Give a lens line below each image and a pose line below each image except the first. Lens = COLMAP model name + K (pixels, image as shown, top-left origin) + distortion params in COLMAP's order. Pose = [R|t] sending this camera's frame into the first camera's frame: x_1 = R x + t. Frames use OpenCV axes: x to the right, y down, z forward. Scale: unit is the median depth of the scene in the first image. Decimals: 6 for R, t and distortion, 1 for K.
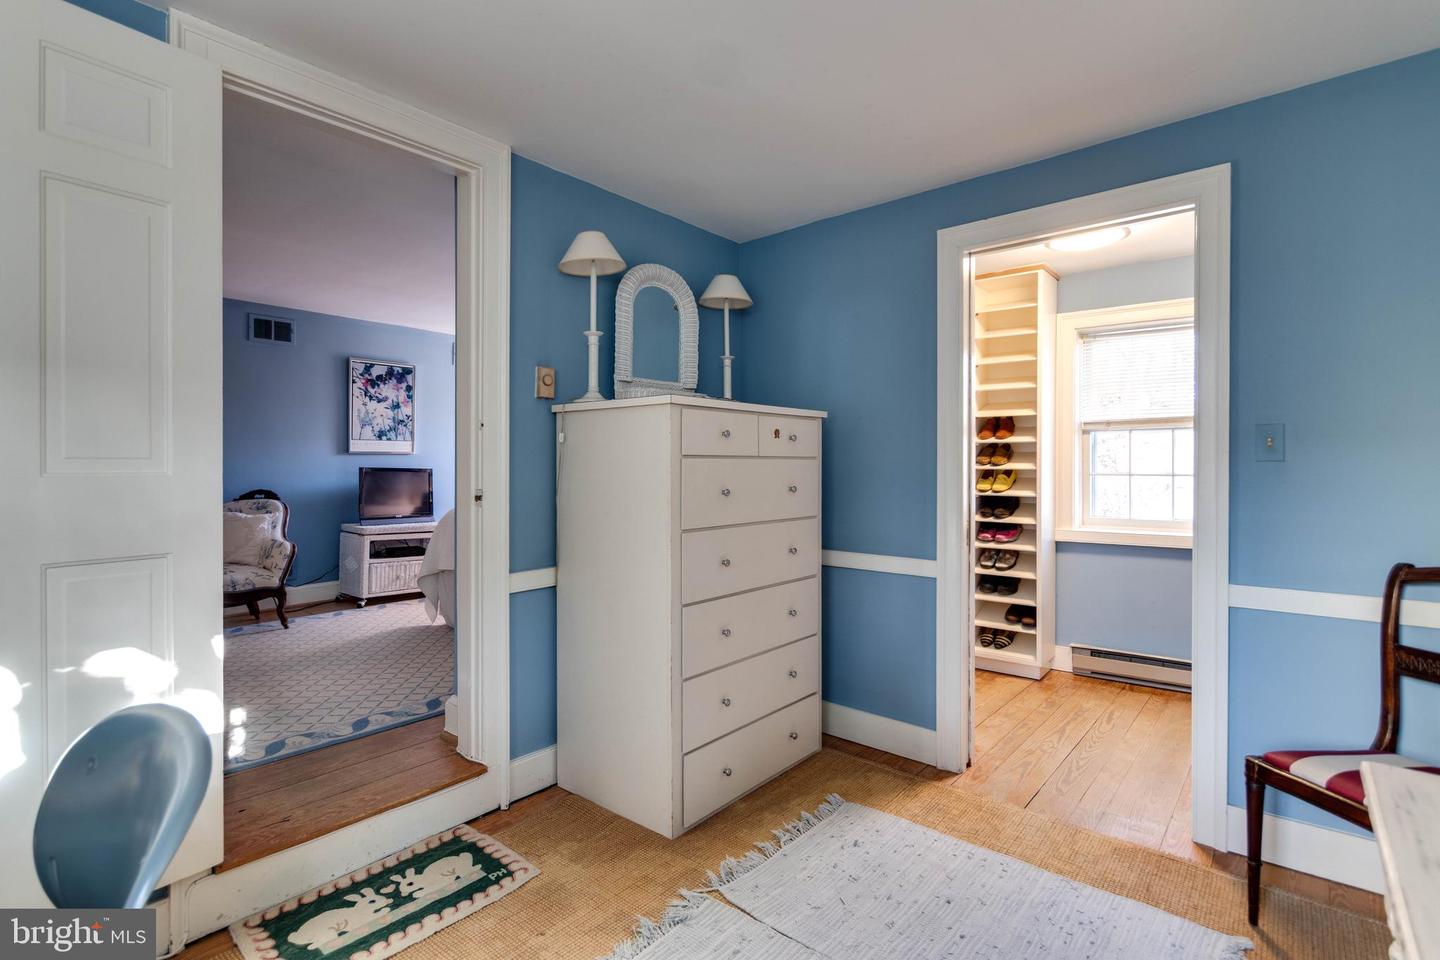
lens RADIAL K [[681.5, 0, 714.4], [0, 681.5, 464.9], [0, 0, 1]] dist [0.005683, -0.005892]
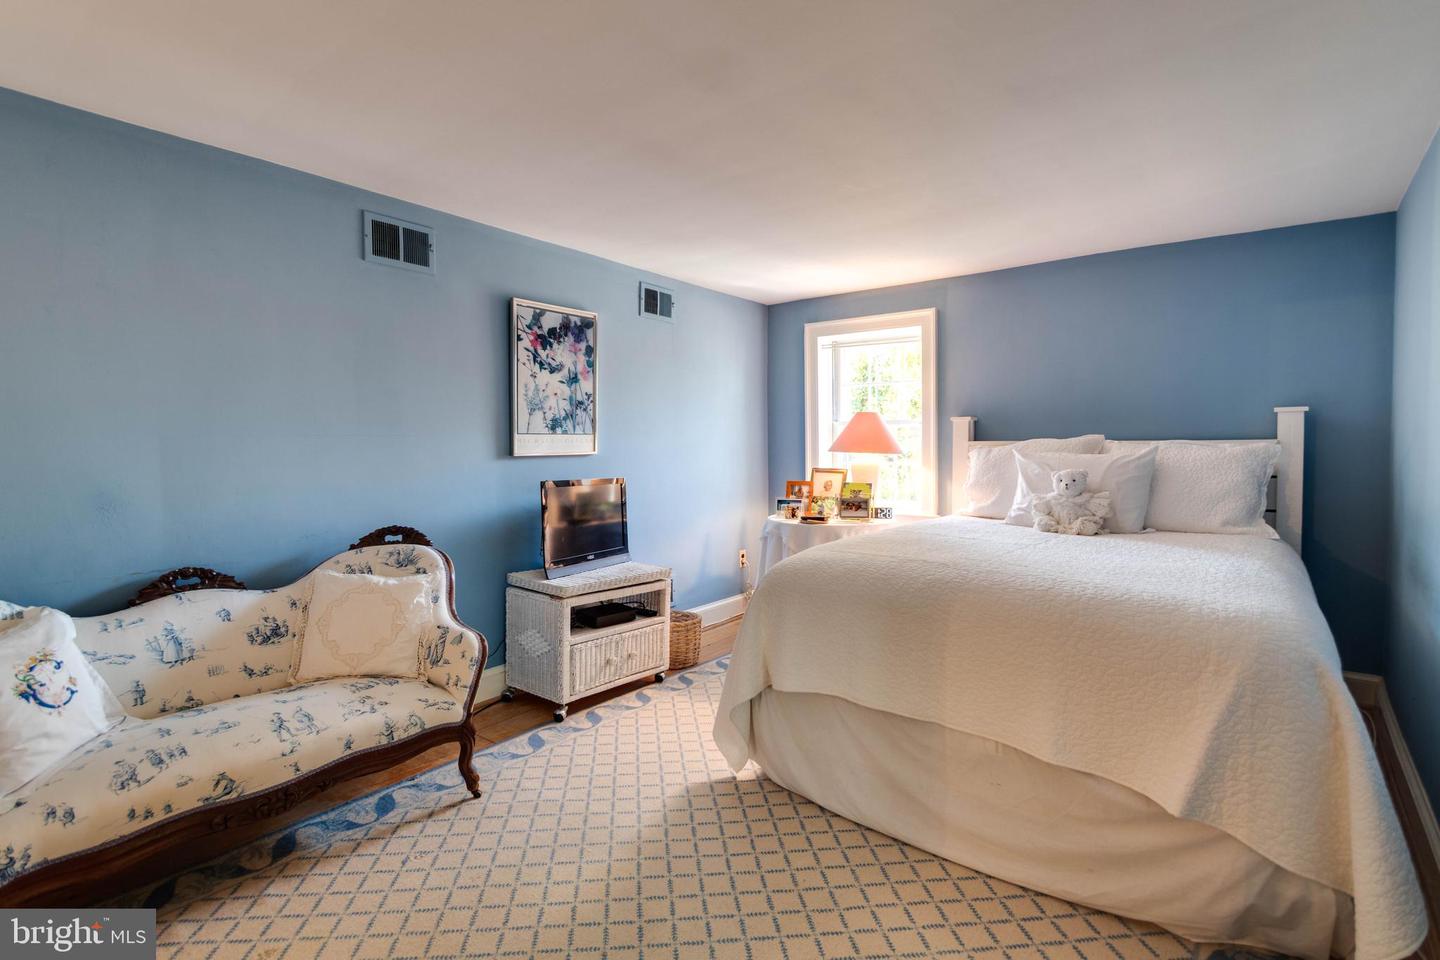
lens RADIAL K [[681.5, 0, 715.7], [0, 681.5, 472.0], [0, 0, 1]] dist [0.005683, -0.005892]
pose [[0.999848, -0.006785, 0.016051, -0.365170], [0.006114, 0.999120, 0.041507, -0.027318], [-0.016318, -0.041403, 0.999009, 0.388089]]
